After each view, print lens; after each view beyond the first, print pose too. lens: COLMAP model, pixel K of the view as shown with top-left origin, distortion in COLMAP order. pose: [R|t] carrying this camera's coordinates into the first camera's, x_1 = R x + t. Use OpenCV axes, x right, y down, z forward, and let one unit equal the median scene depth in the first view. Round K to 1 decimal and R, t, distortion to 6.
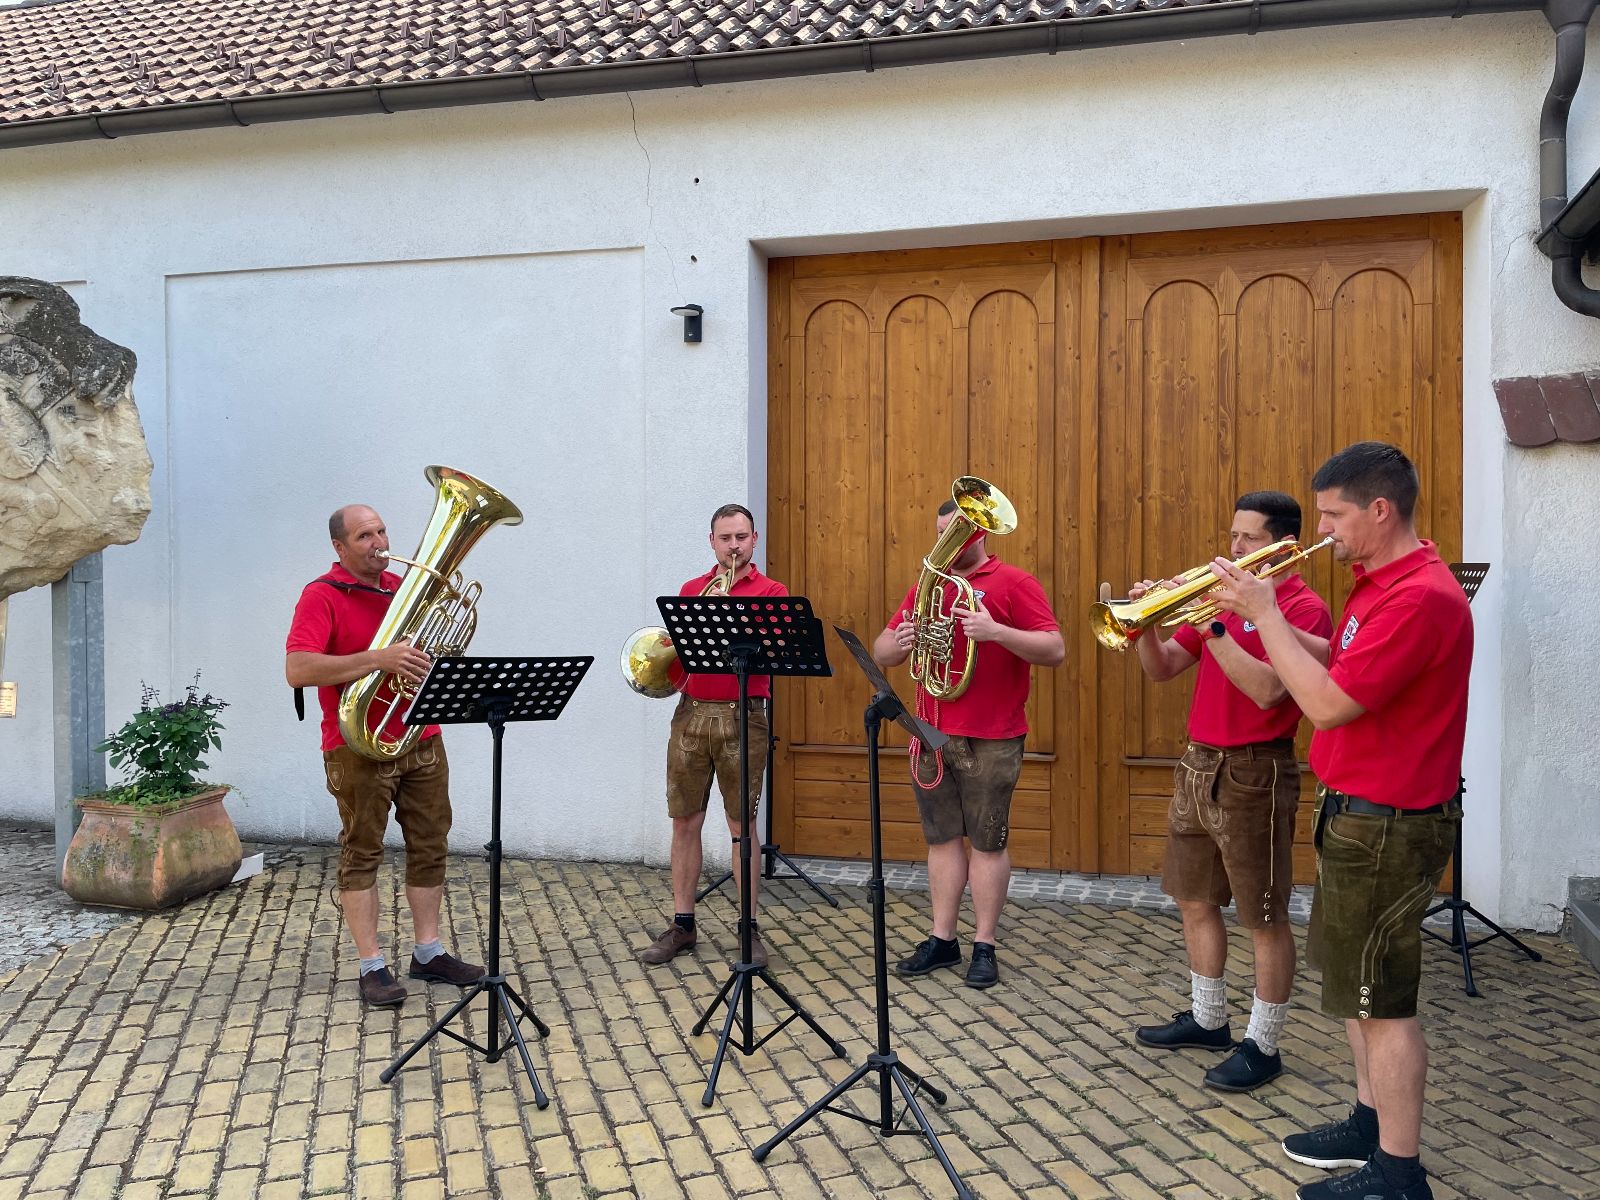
lens RADIAL K [[1213.4, 0, 799.5], [0, 1213.4, 586.5], [0, 0, 1]] dist [0.097499, -0.125605]
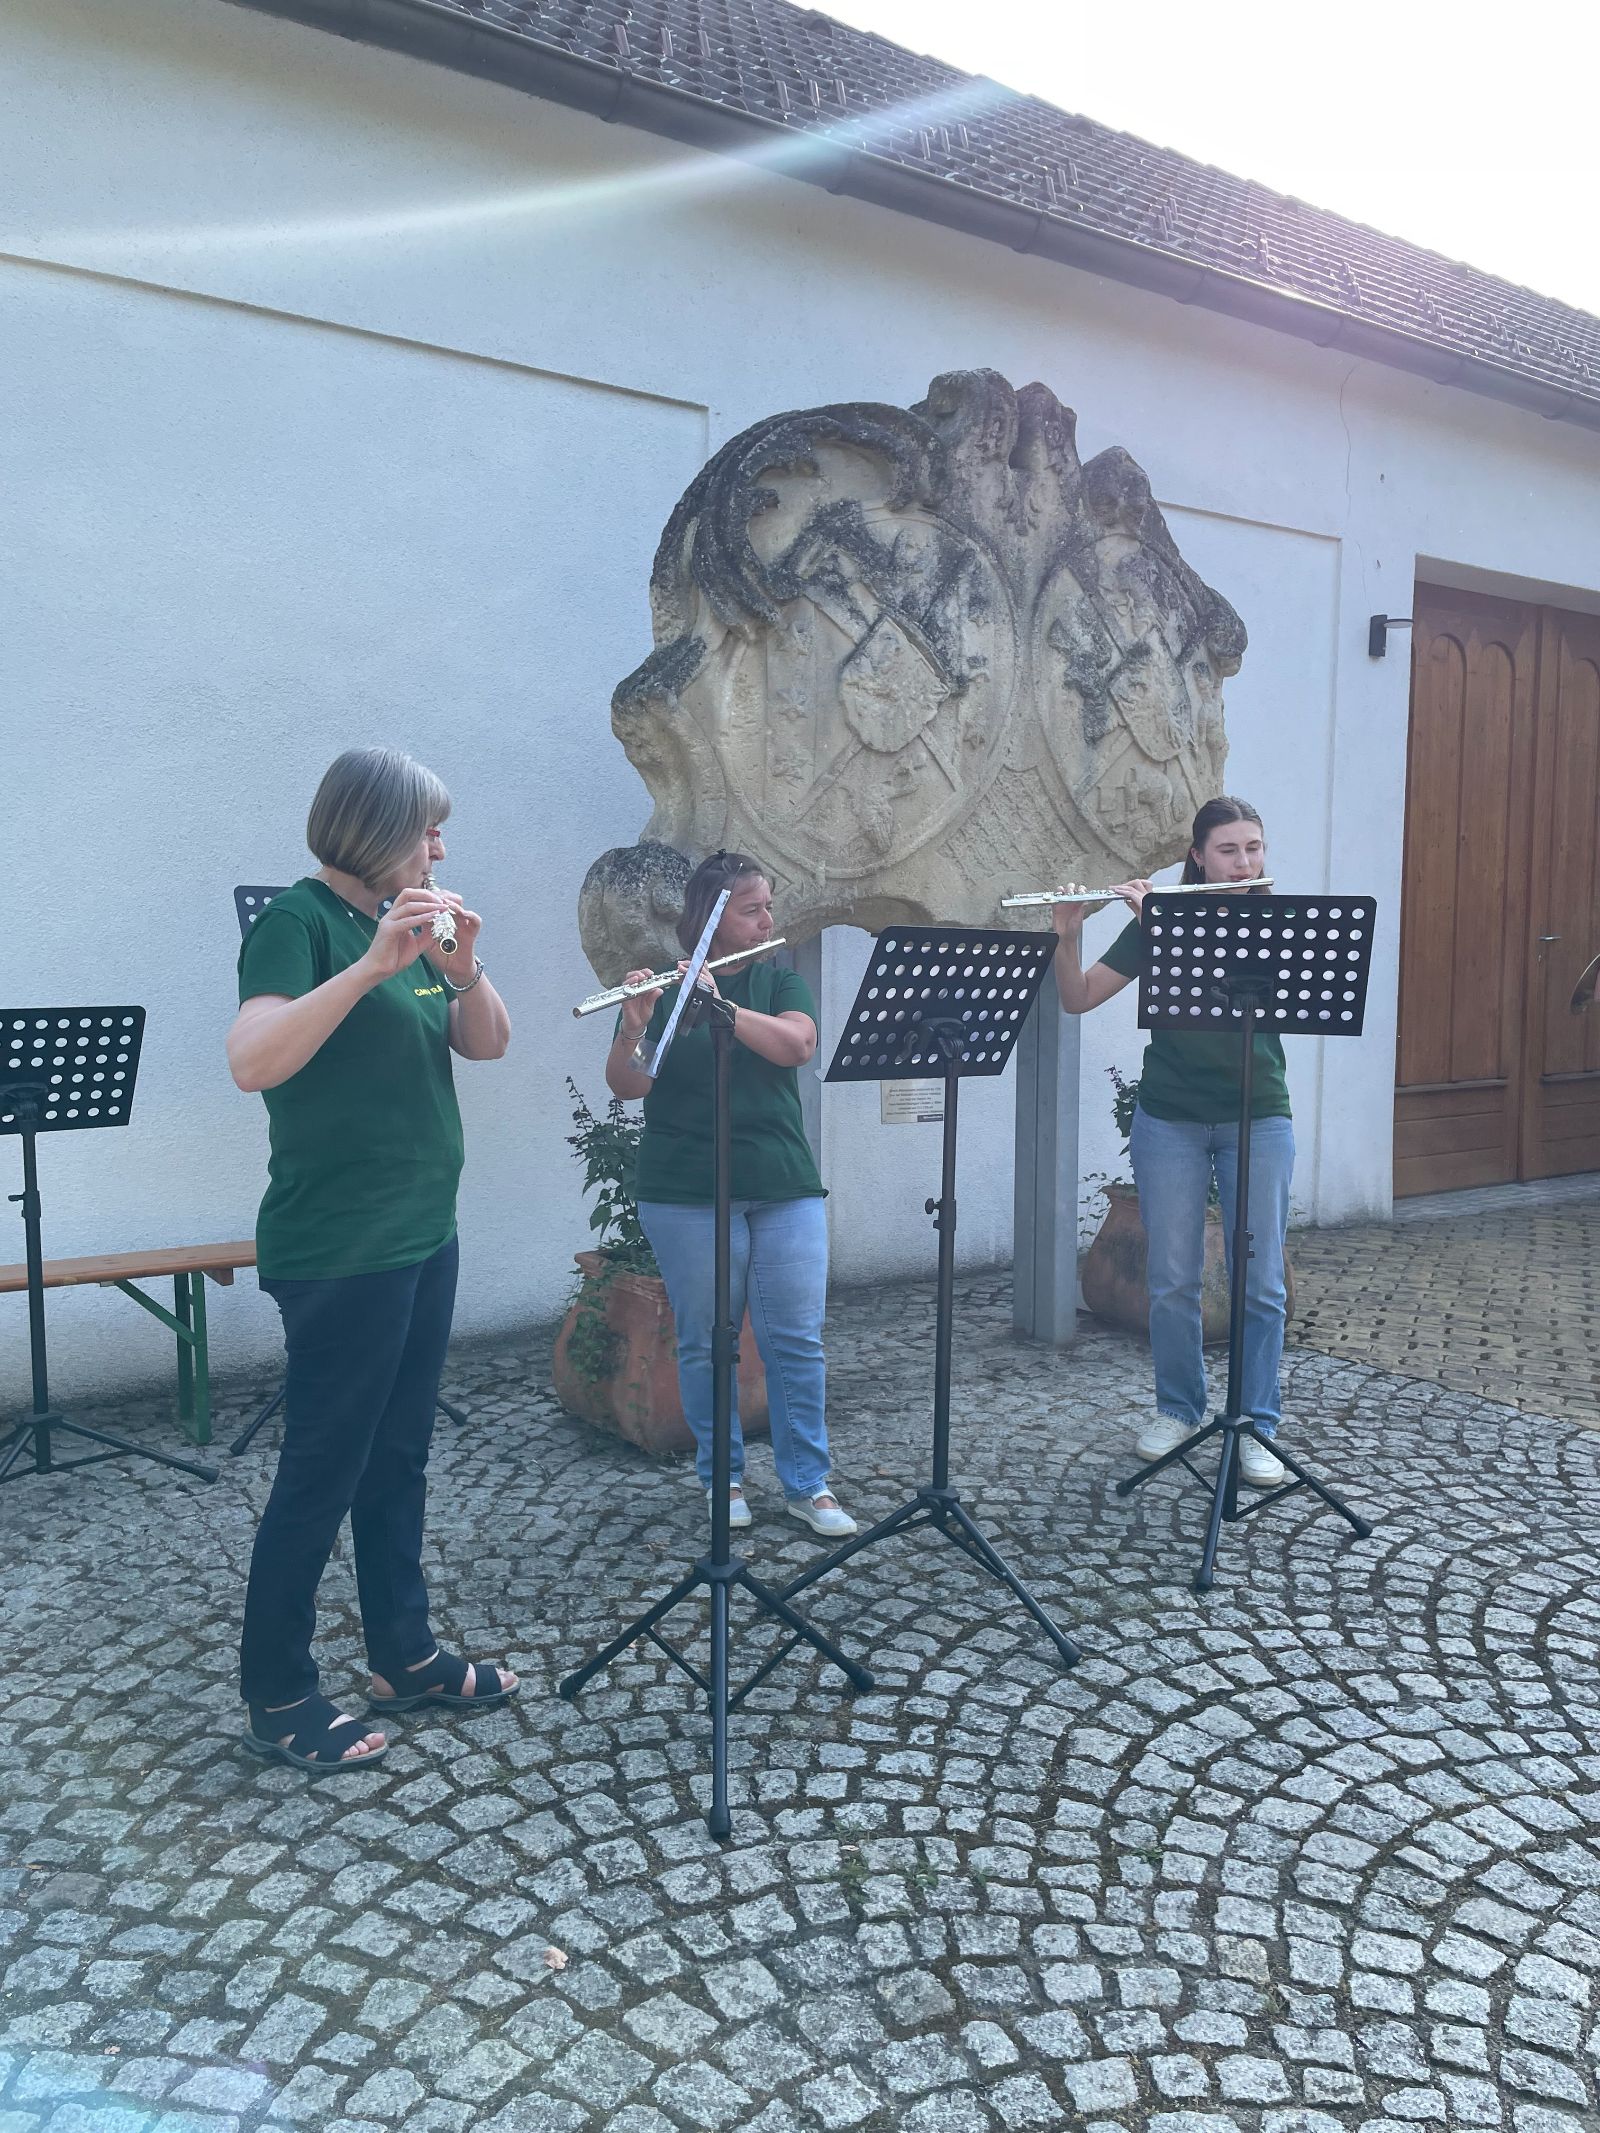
lens RADIAL K [[1617.6, 0, 826.1], [0, 1617.6, 1076.1], [0, 0, 1]] dist [0.097499, -0.125605]
pose [[0.667872, -0.063983, 0.741520, -1.413116], [0.003918, 0.996586, 0.082462, 0.012318], [-0.744265, -0.052169, 0.665843, 0.509822]]
